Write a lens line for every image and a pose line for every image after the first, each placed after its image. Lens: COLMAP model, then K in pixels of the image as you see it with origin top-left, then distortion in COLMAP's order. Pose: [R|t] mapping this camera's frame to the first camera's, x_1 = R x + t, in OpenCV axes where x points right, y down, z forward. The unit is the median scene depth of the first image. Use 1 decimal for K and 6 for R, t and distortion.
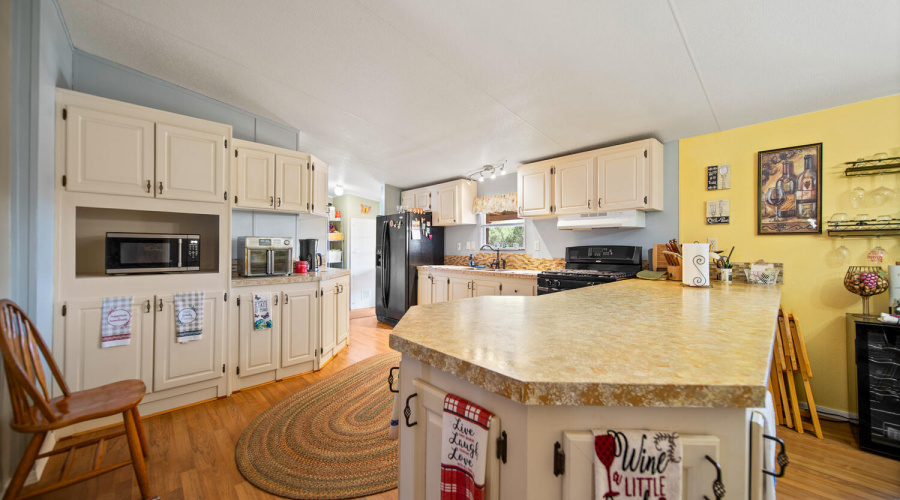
lens RADIAL K [[396.0, 0, 450.4], [0, 396.0, 245.2], [0, 0, 1]] dist [-0.000035, -0.000115]
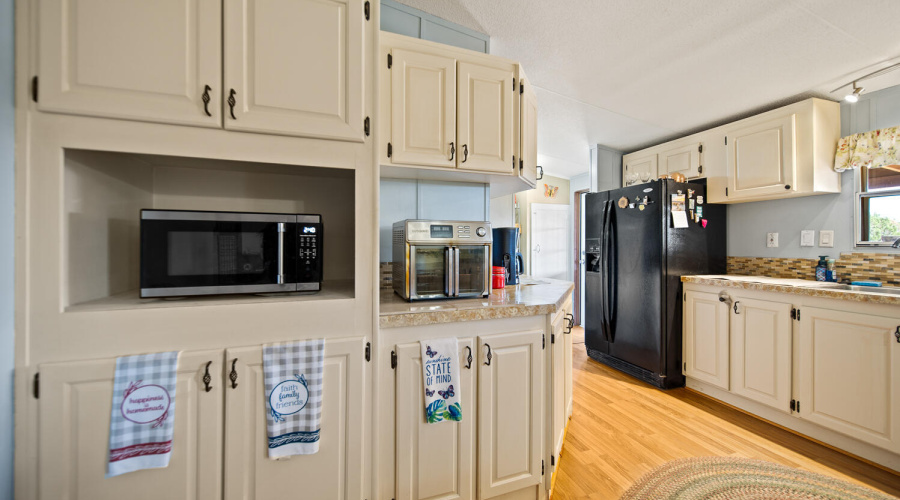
lens RADIAL K [[335.3, 0, 449.1], [0, 335.3, 242.5], [0, 0, 1]] dist [-0.000554, -0.000053]
pose [[0.944910, -0.002663, -0.327321, -0.343331], [0.003153, 0.999995, 0.000966, 0.006416], [0.327316, -0.001945, 0.944913, 0.646689]]
